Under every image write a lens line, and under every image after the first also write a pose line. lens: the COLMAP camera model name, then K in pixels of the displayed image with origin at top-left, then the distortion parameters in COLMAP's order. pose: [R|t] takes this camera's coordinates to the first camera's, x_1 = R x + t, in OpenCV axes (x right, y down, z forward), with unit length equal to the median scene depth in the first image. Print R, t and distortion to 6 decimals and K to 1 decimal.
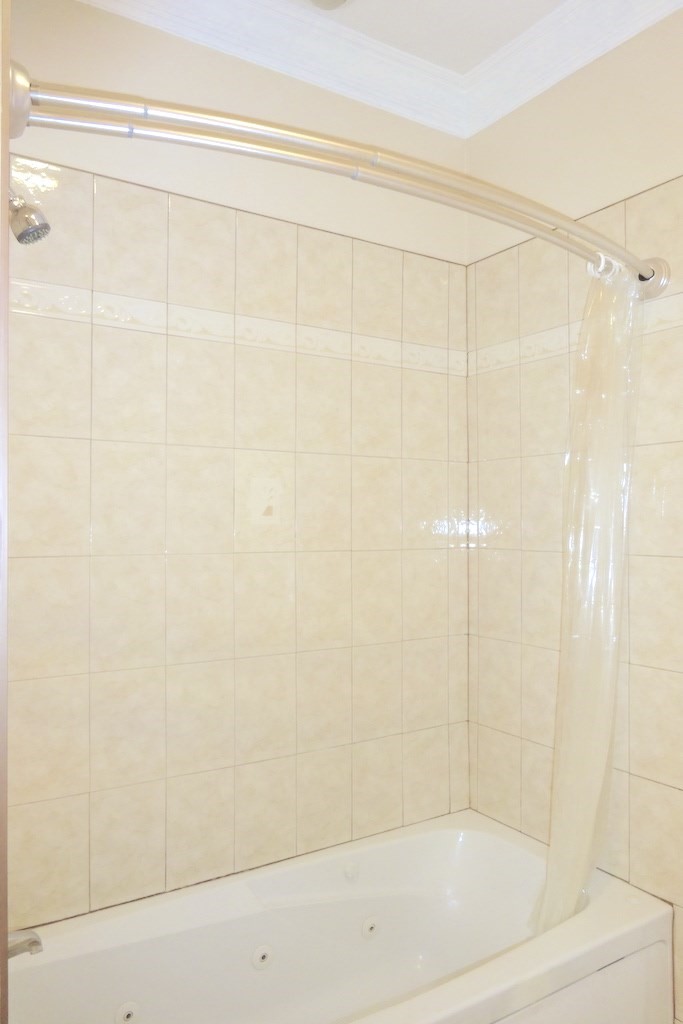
lens RADIAL K [[750.4, 0, 343.6], [0, 750.4, 513.1], [0, 0, 1]] dist [-0.001171, -0.004757]
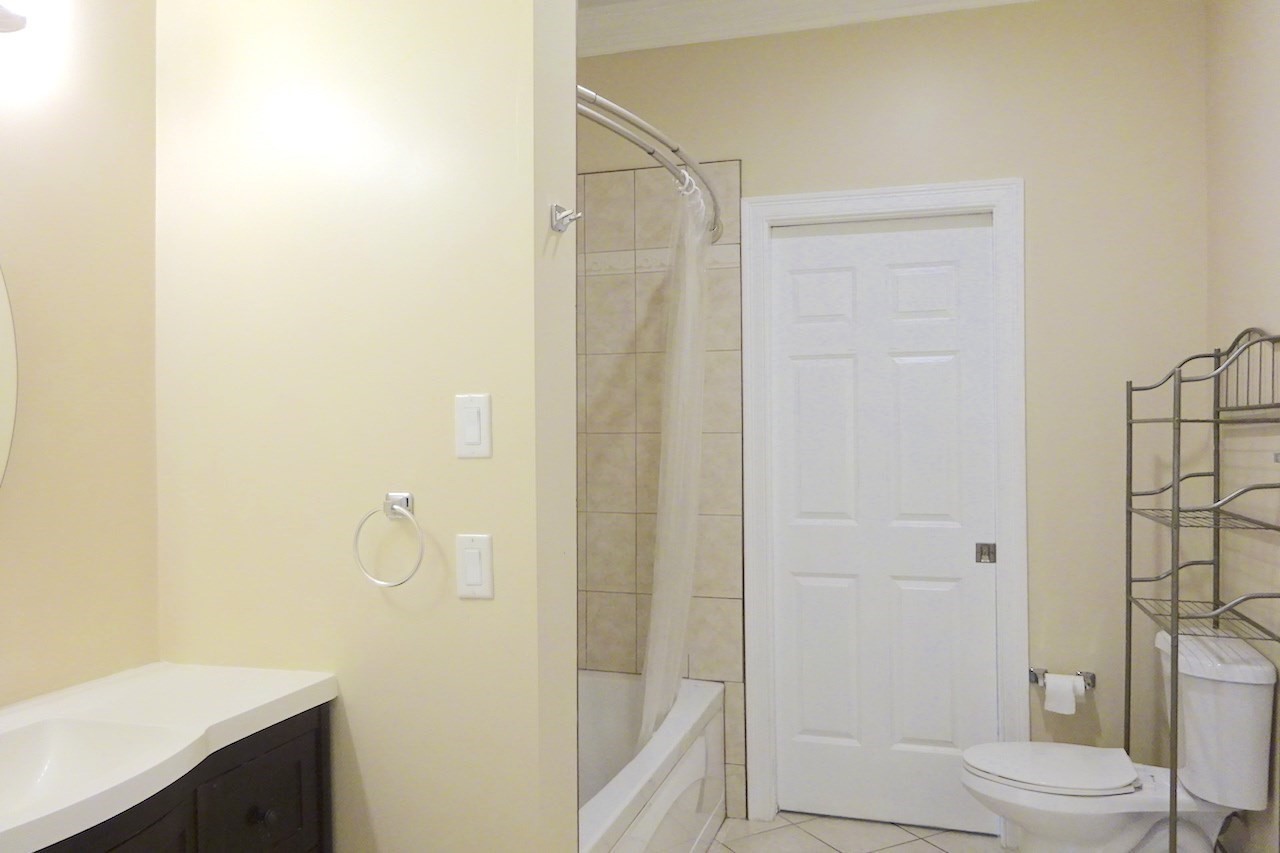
lens RADIAL K [[938.0, 0, 634.1], [0, 938.0, 426.0], [0, 0, 1]] dist [-0.001171, -0.004757]
pose [[0.785590, -0.006592, 0.618713, -0.749549], [-0.001398, 0.999922, 0.012428, 0.023801], [-0.618746, -0.010628, 0.785519, -0.254685]]
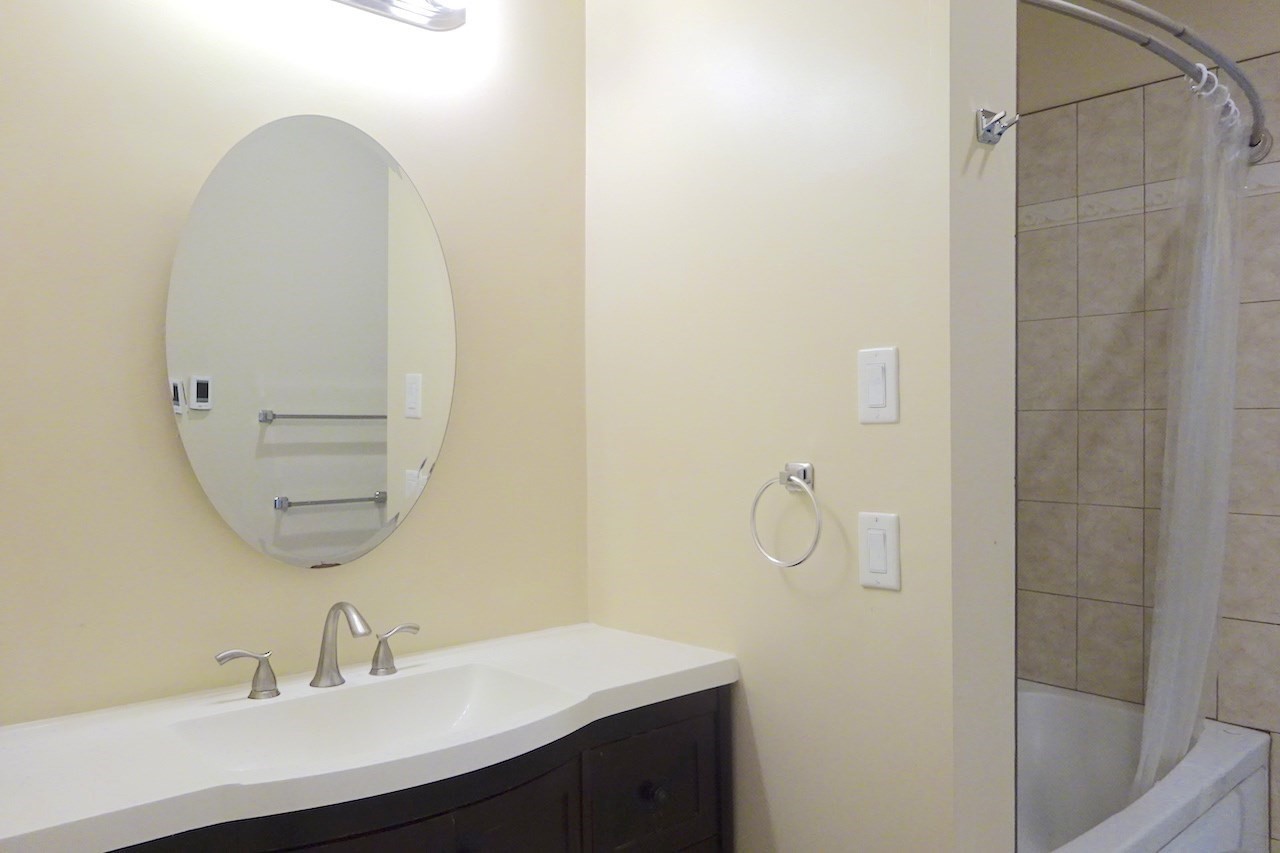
lens RADIAL K [[938.0, 0, 642.7], [0, 938.0, 427.1], [0, 0, 1]] dist [-0.001171, -0.004757]
pose [[0.990117, -0.007639, 0.140036, -0.618926], [0.004498, 0.999731, 0.022737, 0.049266], [-0.140172, -0.021883, 0.989885, -0.186597]]
